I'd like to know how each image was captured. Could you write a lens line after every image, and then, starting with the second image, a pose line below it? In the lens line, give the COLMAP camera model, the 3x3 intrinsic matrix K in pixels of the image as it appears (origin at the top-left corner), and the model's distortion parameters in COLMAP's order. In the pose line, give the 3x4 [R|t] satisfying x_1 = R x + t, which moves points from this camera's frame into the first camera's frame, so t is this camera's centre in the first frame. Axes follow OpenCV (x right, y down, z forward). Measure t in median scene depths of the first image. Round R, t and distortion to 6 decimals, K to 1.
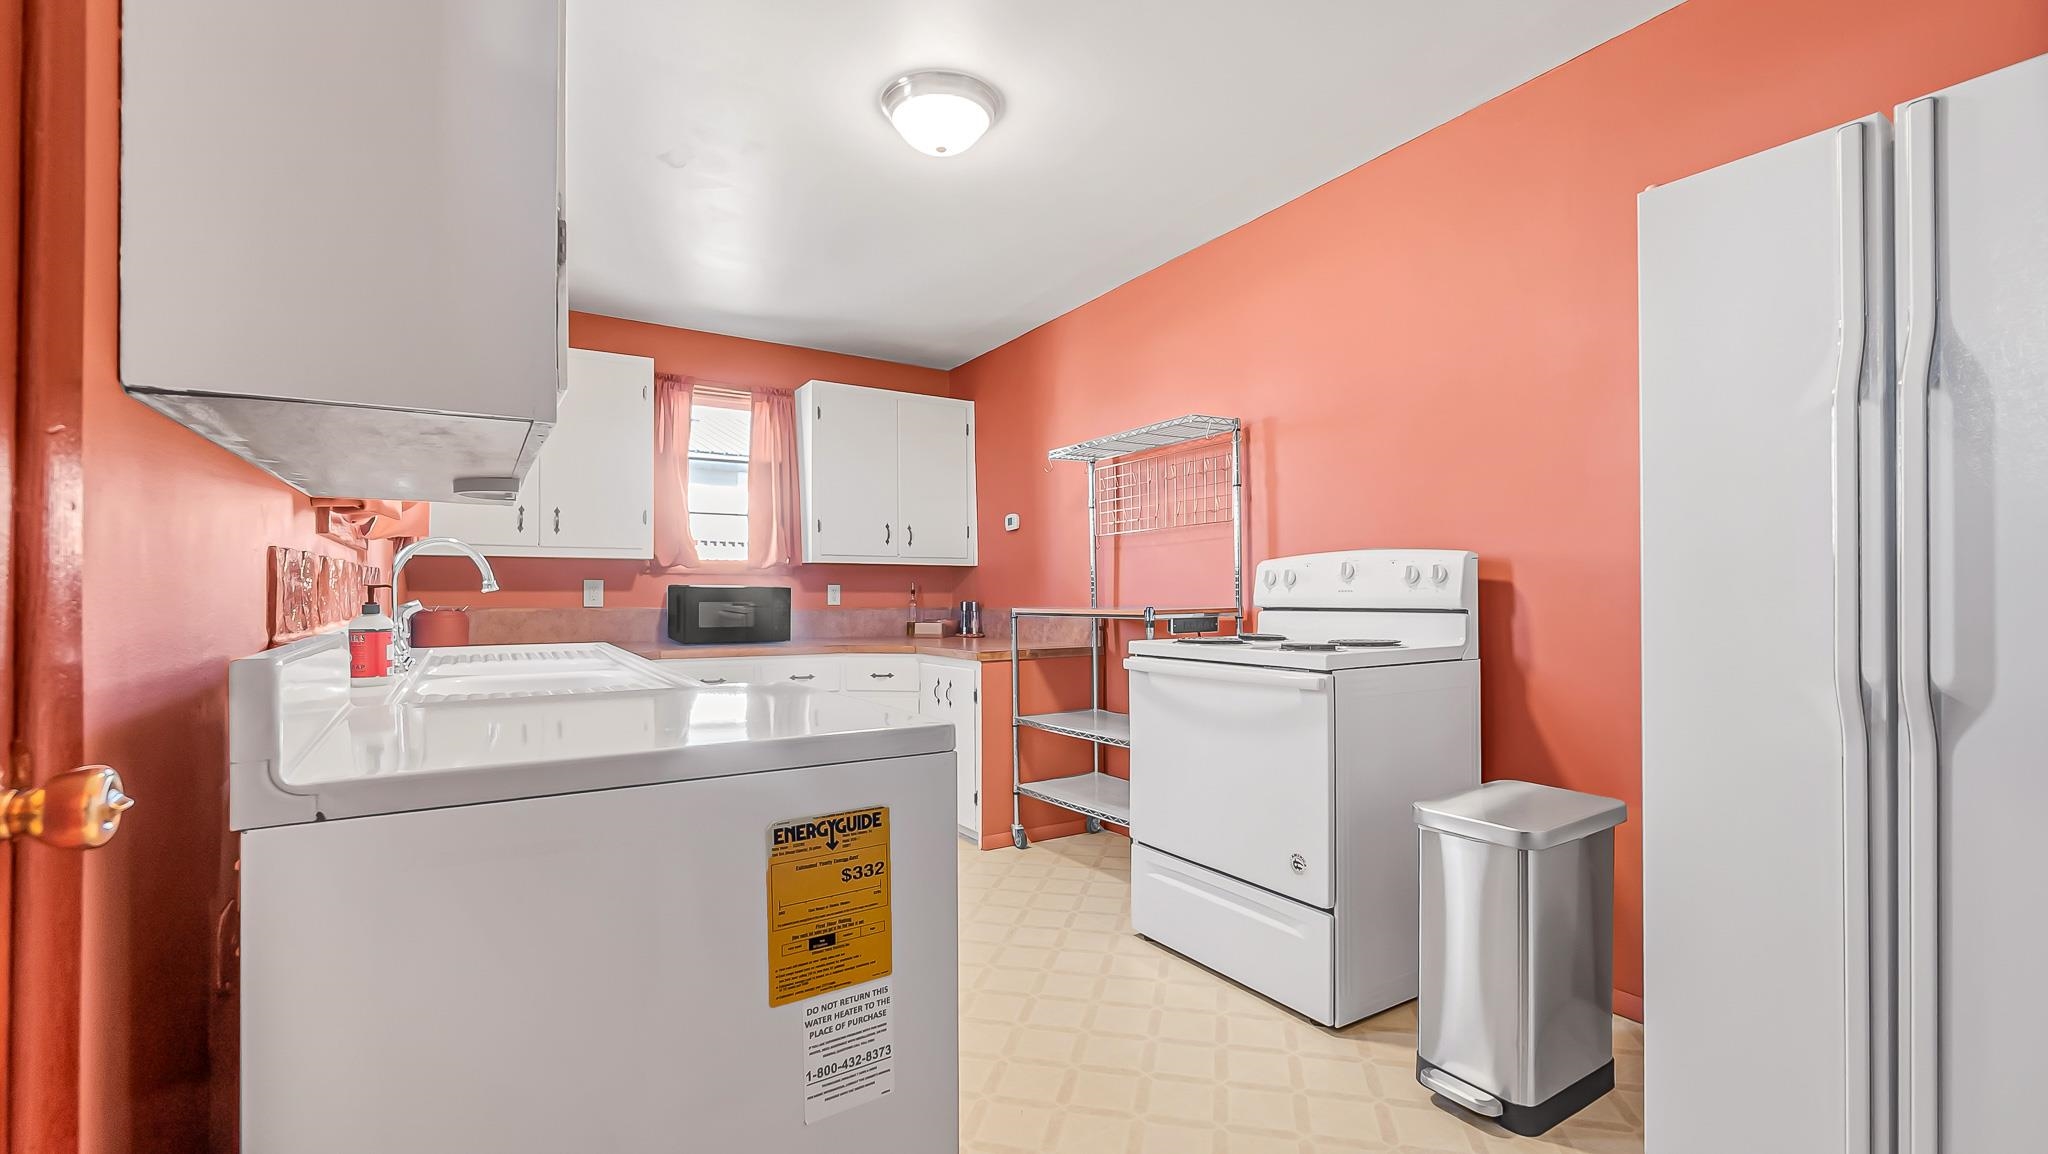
lens RADIAL K [[890.6, 0, 1017.8], [0, 890.6, 581.7], [0, 0, 1]] dist [0.000667, -0.000104]
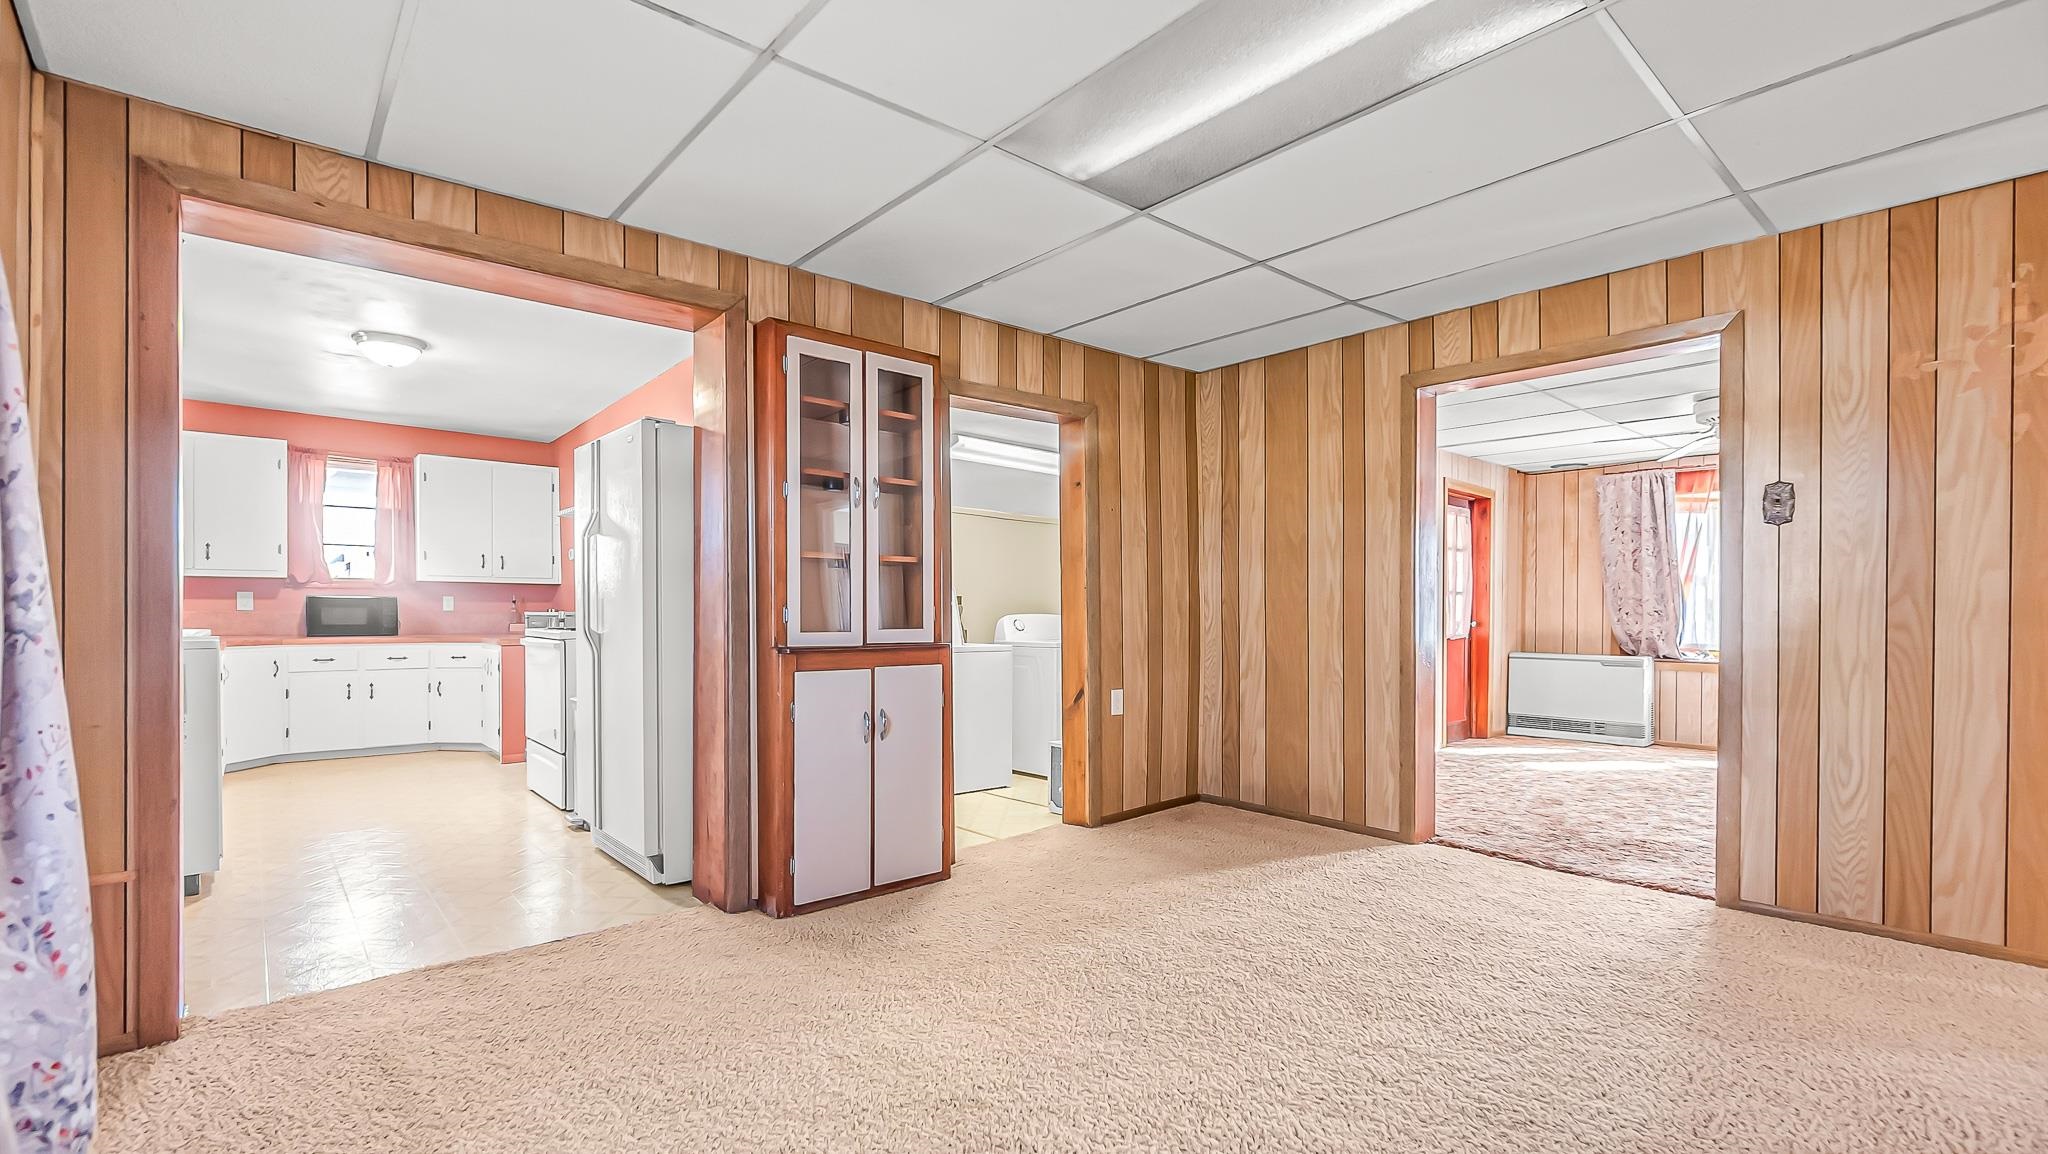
lens RADIAL K [[890.6, 0, 1026.2], [0, 890.6, 594.1], [0, 0, 1]] dist [0.000667, -0.000104]
pose [[0.987184, 0.009726, 0.159293, 0.516159], [-0.008634, 0.999934, -0.007548, 0.002230], [-0.159356, 0.006076, 0.987203, -0.583768]]
